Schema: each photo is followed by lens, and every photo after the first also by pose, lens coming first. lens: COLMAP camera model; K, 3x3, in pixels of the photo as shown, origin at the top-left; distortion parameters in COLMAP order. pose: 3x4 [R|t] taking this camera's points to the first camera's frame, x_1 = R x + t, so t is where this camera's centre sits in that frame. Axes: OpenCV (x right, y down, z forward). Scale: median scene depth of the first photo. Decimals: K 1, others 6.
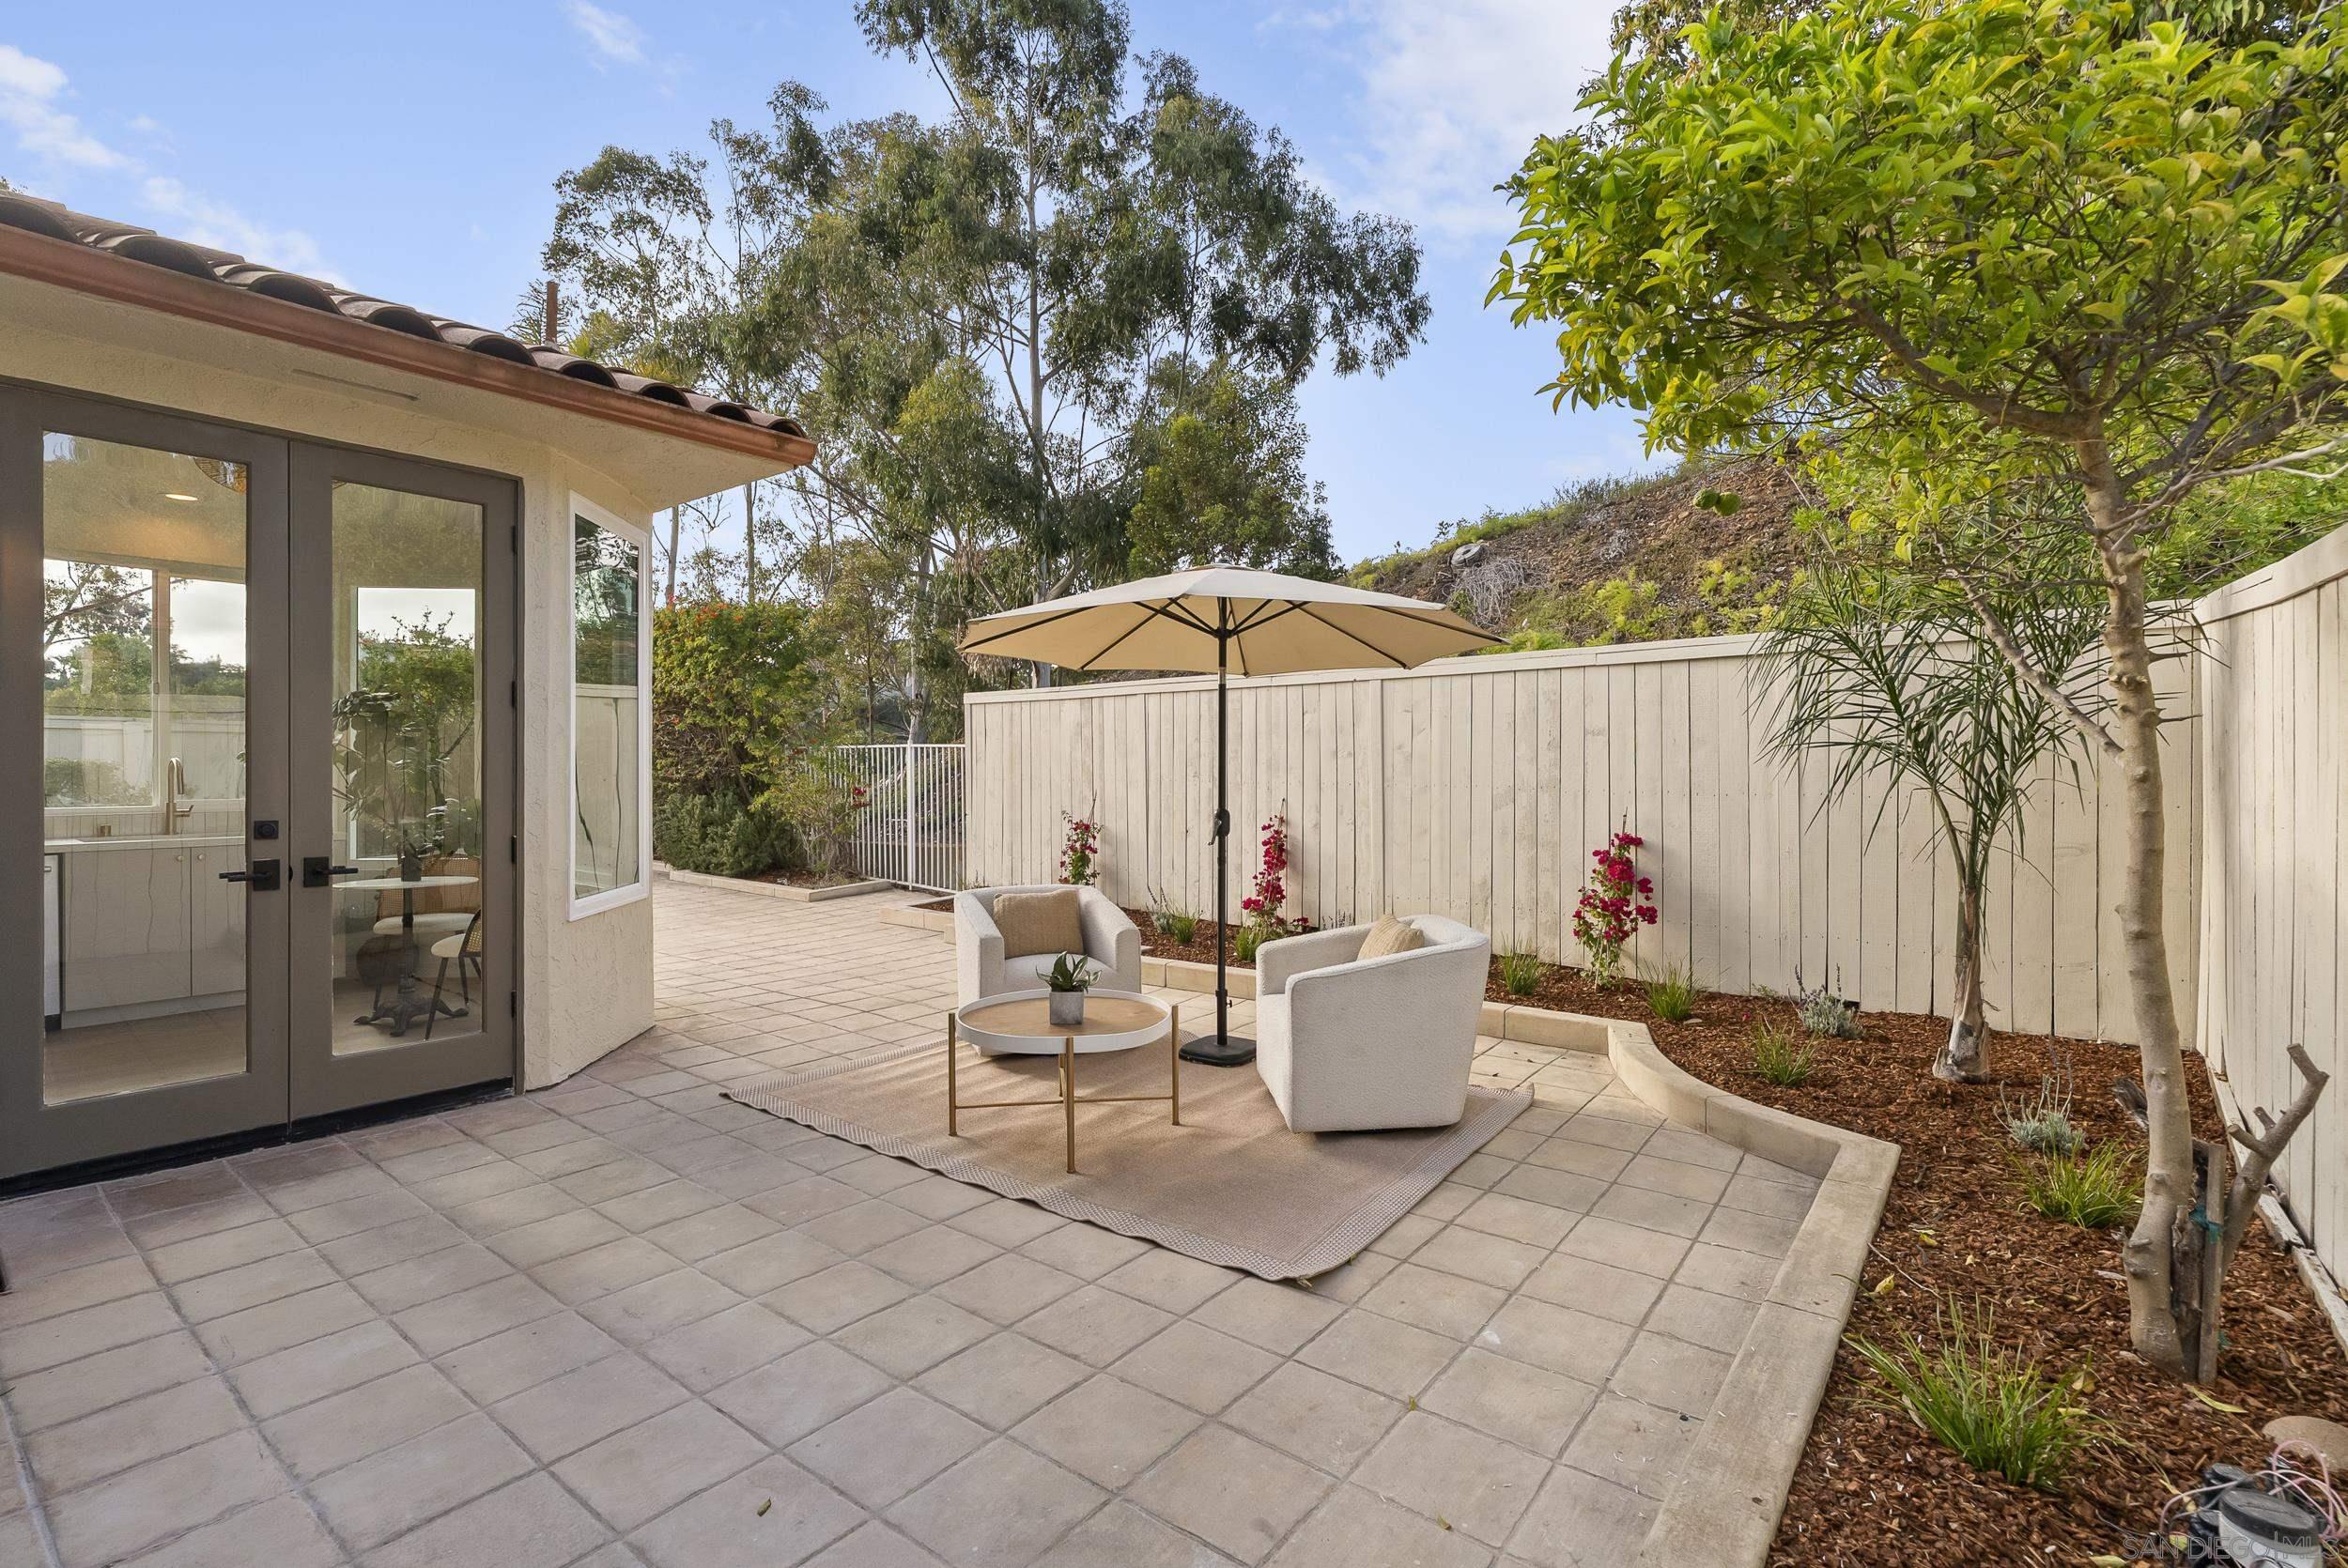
lens RADIAL K [[1053.6, 0, 1165.0], [0, 1053.6, 770.6], [0, 0, 1]] dist [-0.005278, -0.000077]
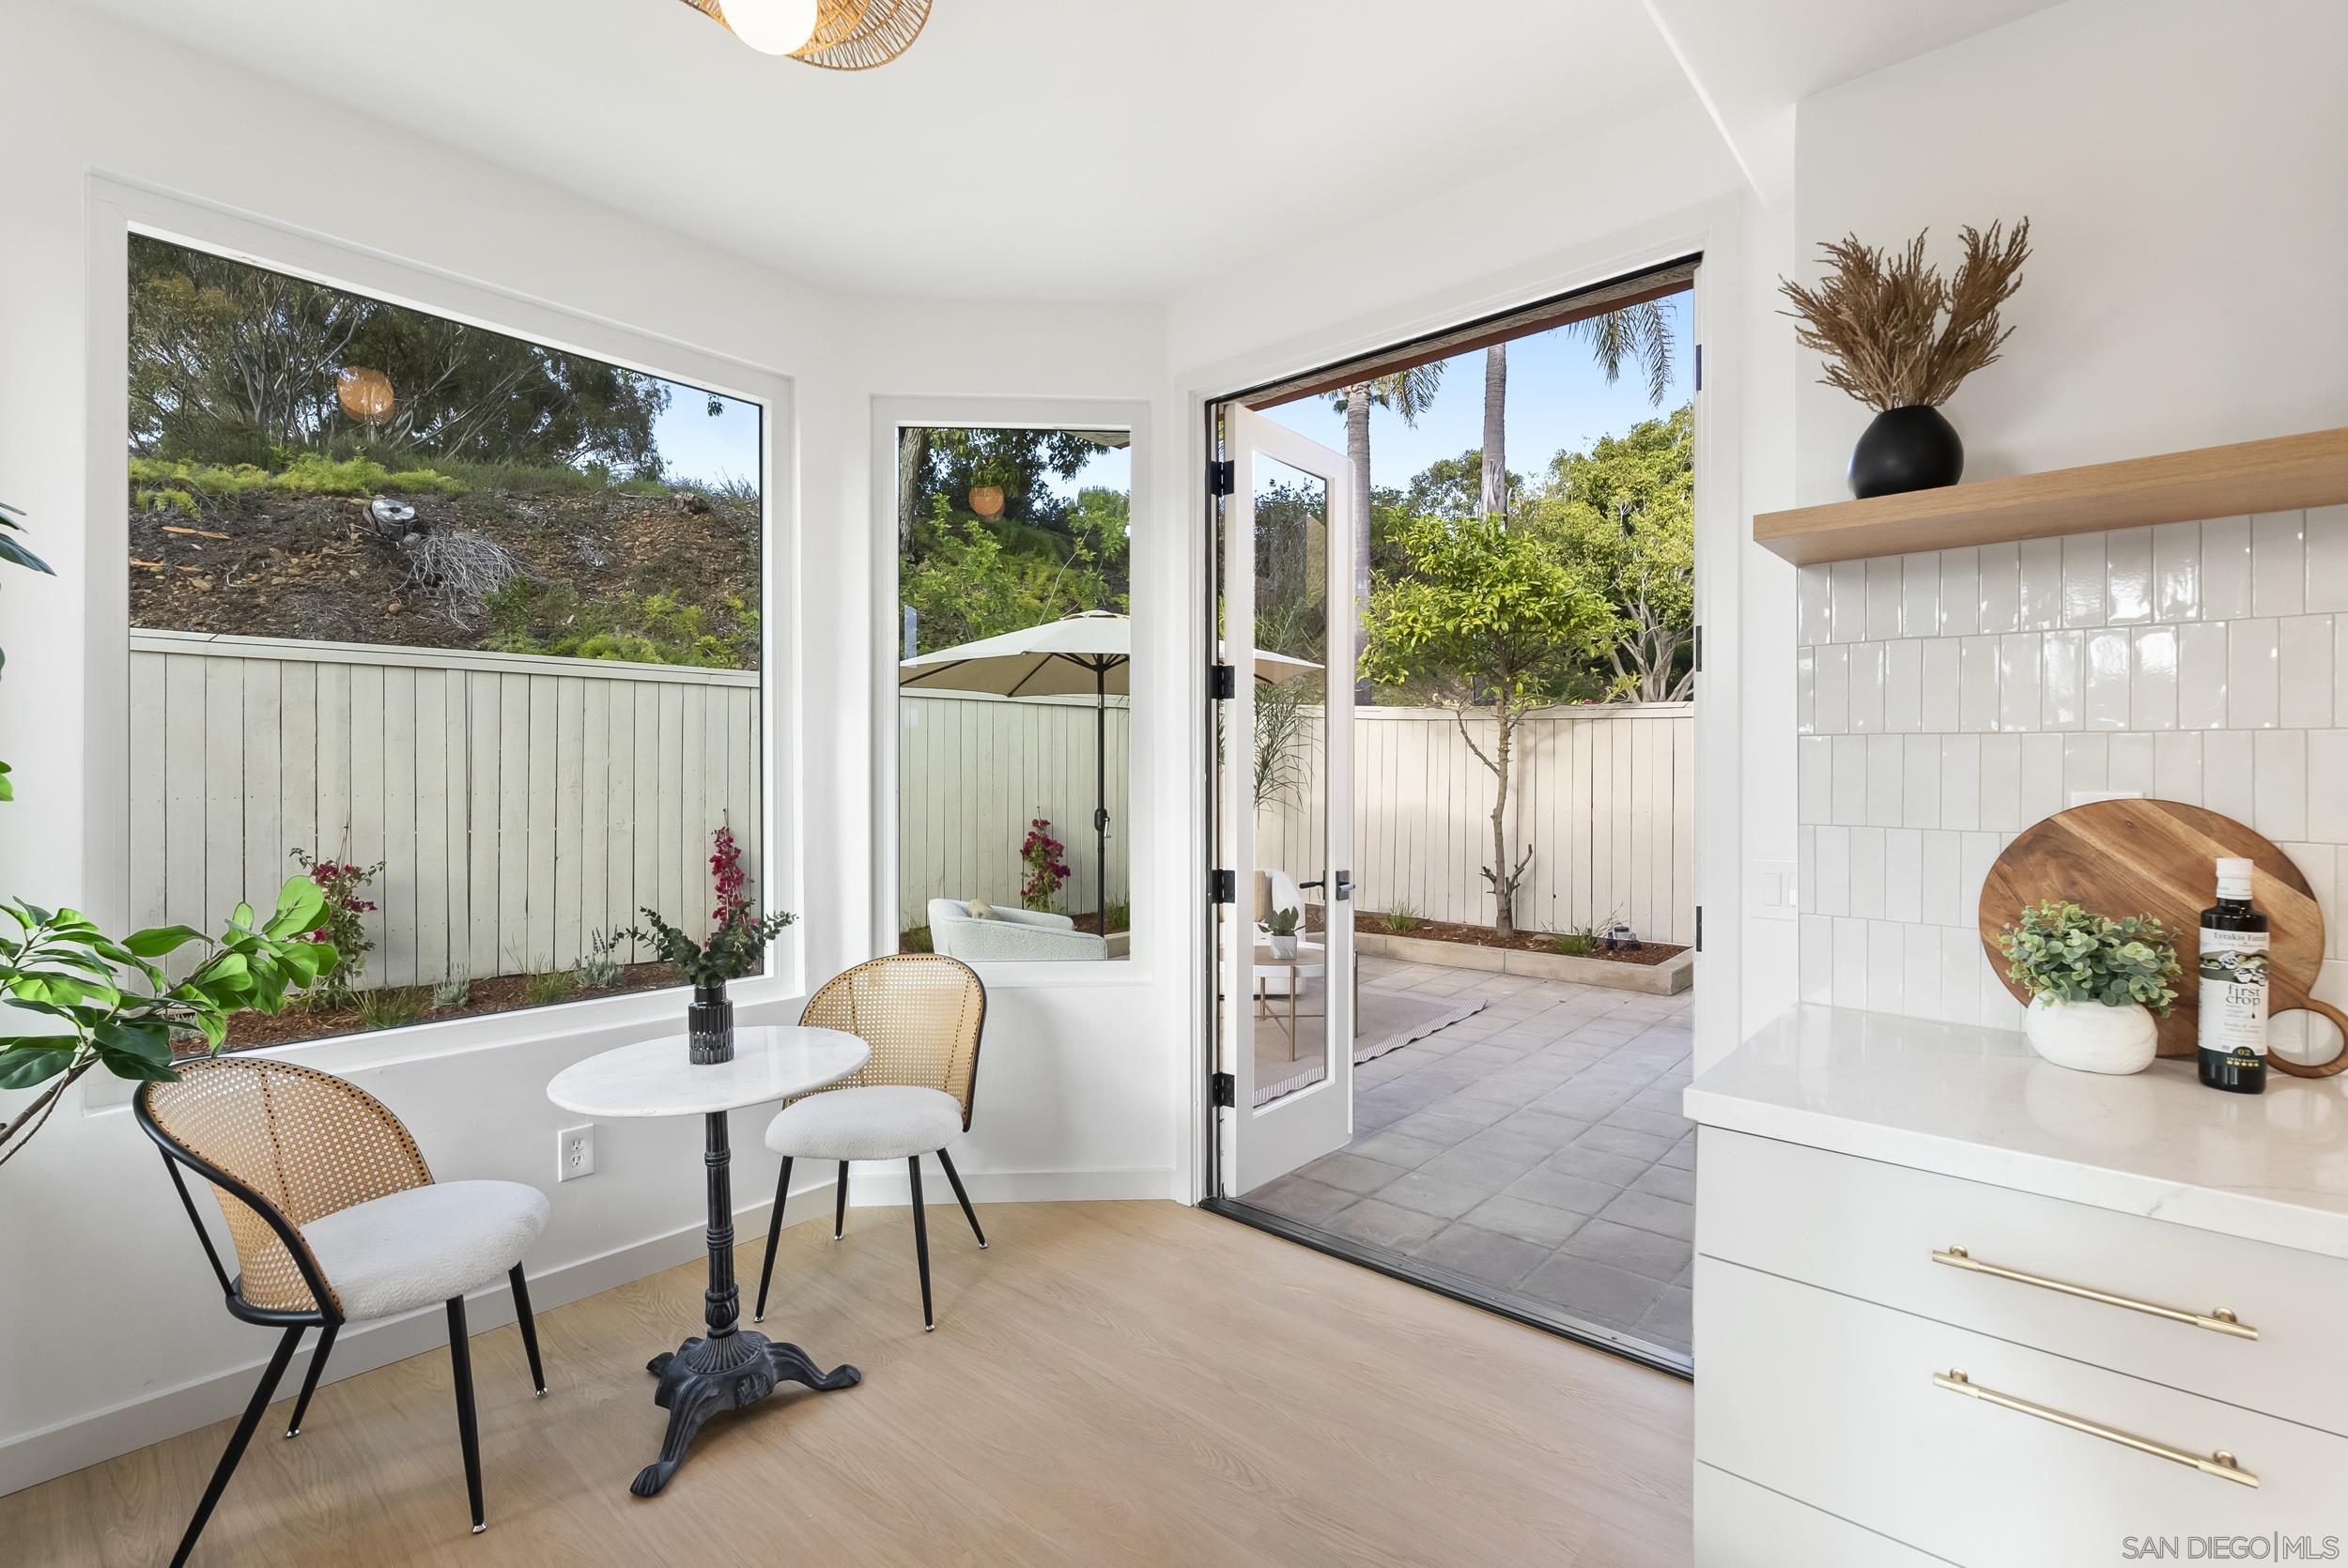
lens RADIAL K [[1053.6, 0, 1168.1], [0, 1053.6, 782.3], [0, 0, 1]] dist [-0.005278, -0.000077]
pose [[0.053058, -0.001206, 0.998591, -1.164380], [0.008472, 0.999964, 0.000758, 0.007958], [-0.998556, 0.008419, 0.053066, 0.848977]]
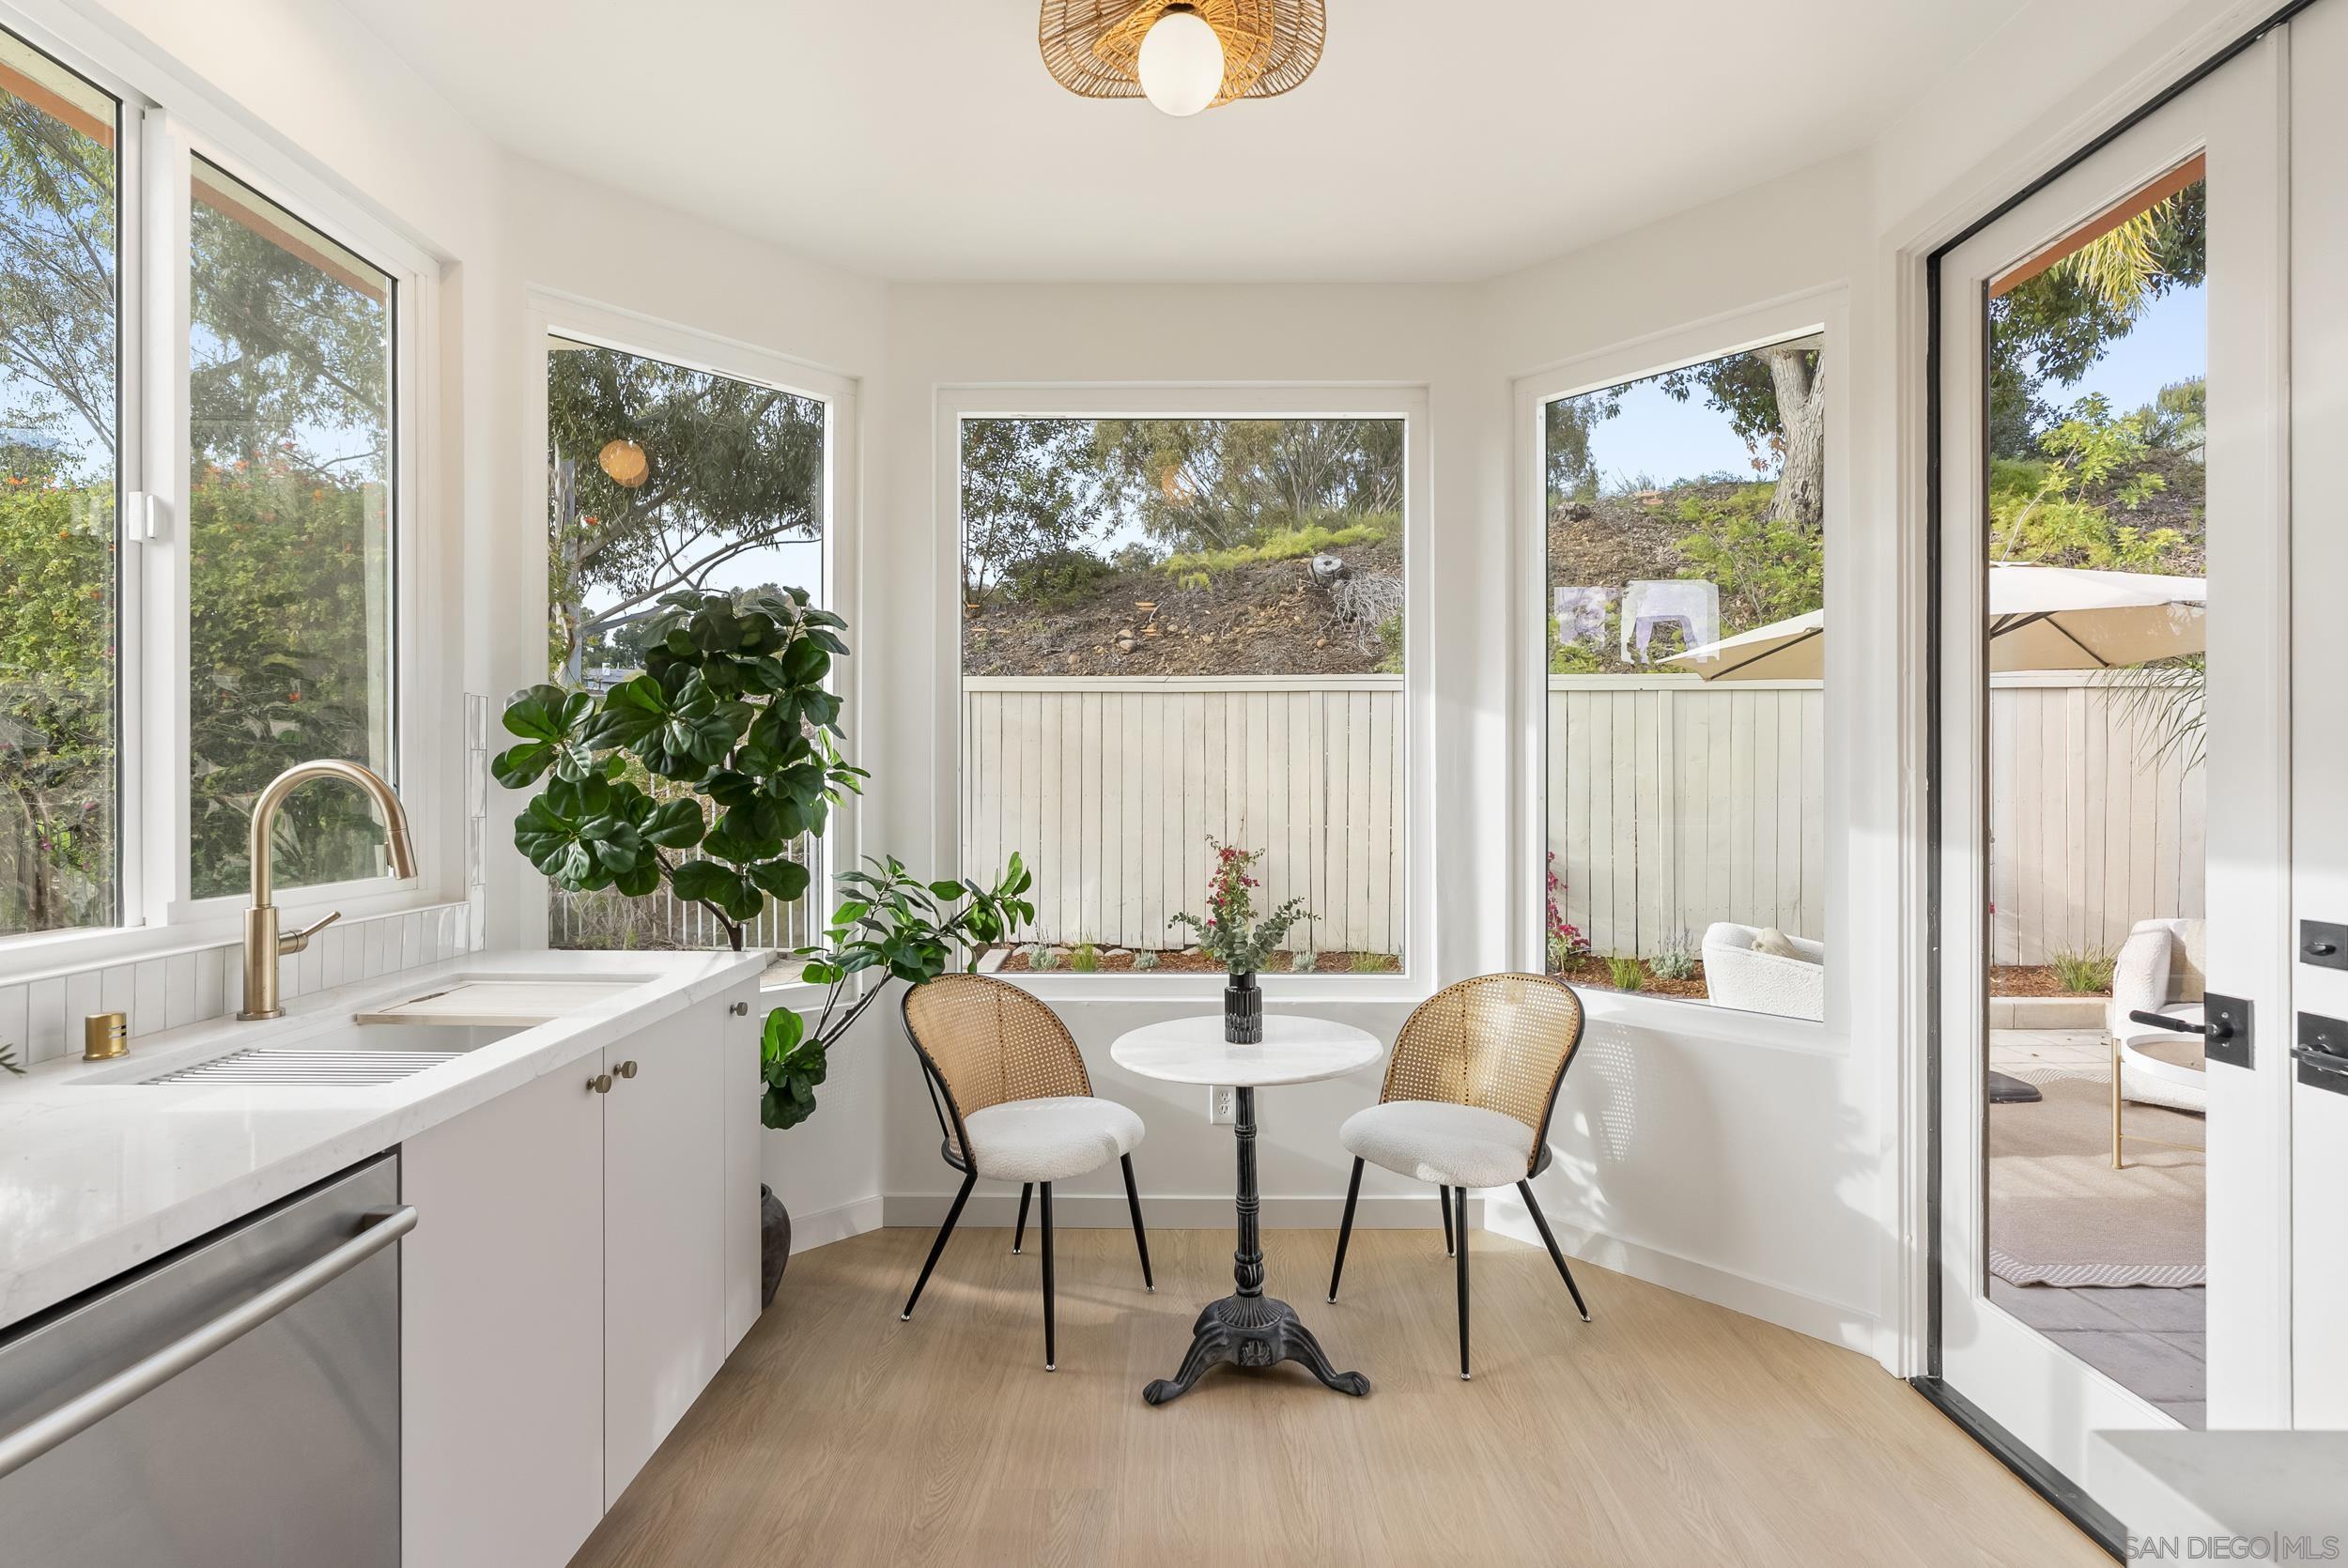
lens RADIAL K [[1053.6, 0, 1167.2], [0, 1053.6, 788.3], [0, 0, 1]] dist [-0.005278, -0.000077]
pose [[0.783883, 0.000416, 0.620908, -1.078748], [-0.000168, 1.000000, -0.000459, 0.007018], [-0.620908, 0.000256, 0.783883, 0.729202]]
